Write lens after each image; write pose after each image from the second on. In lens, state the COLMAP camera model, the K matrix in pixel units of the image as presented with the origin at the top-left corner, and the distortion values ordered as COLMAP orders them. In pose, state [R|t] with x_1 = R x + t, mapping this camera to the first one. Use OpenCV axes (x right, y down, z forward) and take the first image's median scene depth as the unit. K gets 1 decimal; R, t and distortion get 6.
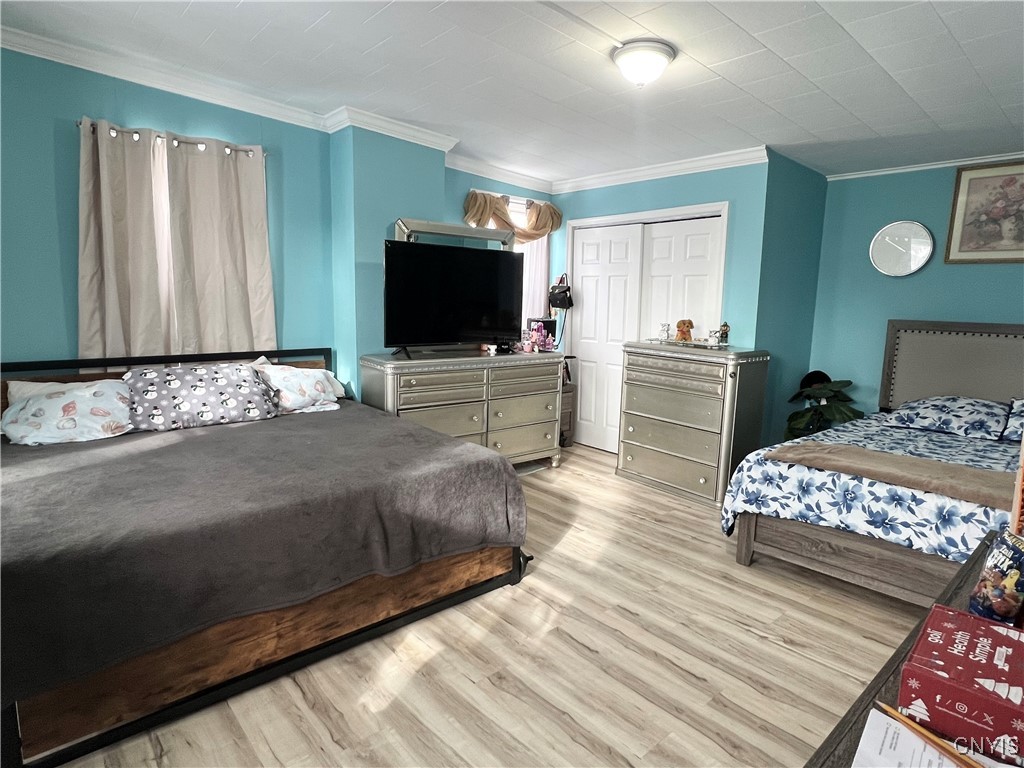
lens RADIAL K [[564.1, 0, 507.3], [0, 564.1, 384.1], [0, 0, 1]] dist [-0.001243, -0.000477]
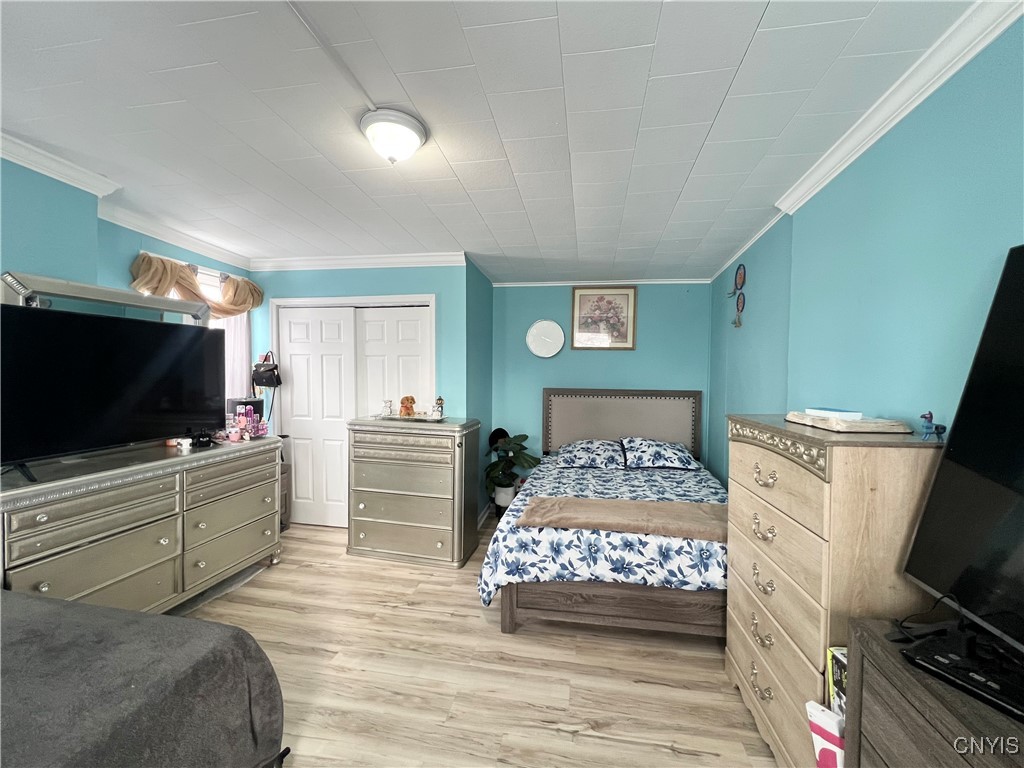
lens RADIAL K [[421.2, 0, 510.7], [0, 421.2, 383.2], [0, 0, 1]] dist [-0.002931, 0.000762]
pose [[0.783596, -0.034837, 0.620293, -0.043613], [0.102463, 0.992001, -0.073725, -0.077058], [-0.612763, 0.121328, 0.780897, 0.312047]]
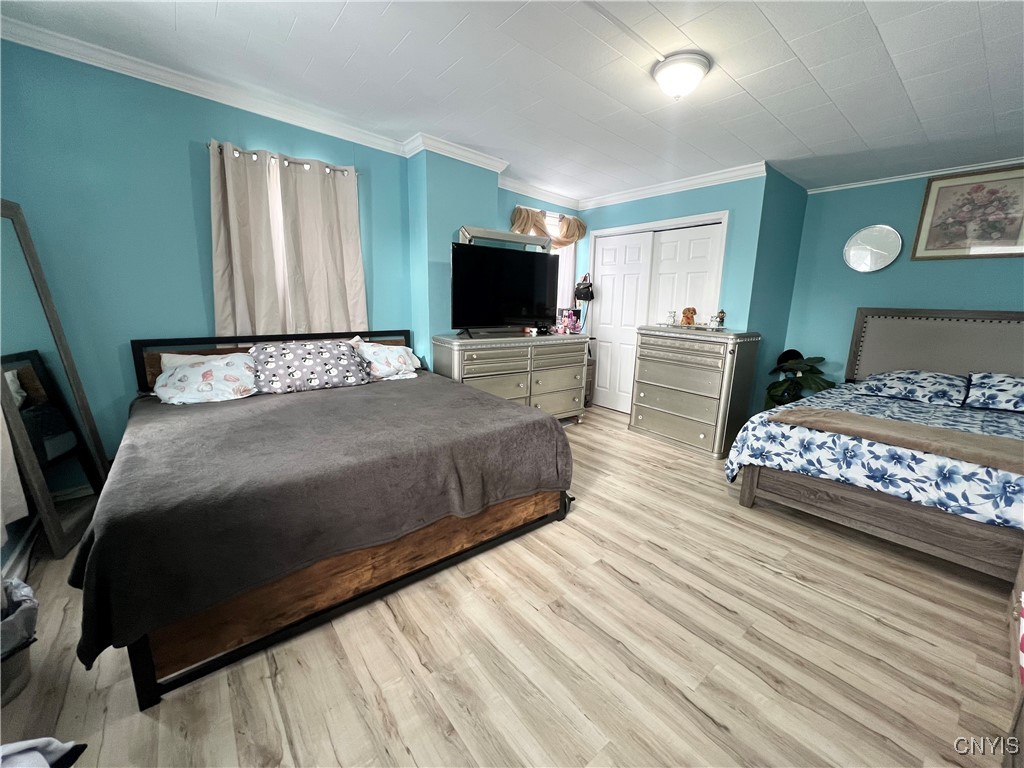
lens RADIAL K [[402.7, 0, 512.2], [0, 402.7, 380.0], [0, 0, 1]] dist [-0.002413, 0.000910]
pose [[0.999029, 0.007021, -0.043499, -0.048604], [-0.004905, 0.998809, 0.048551, 0.005797], [0.043788, -0.048290, 0.997873, 0.113530]]
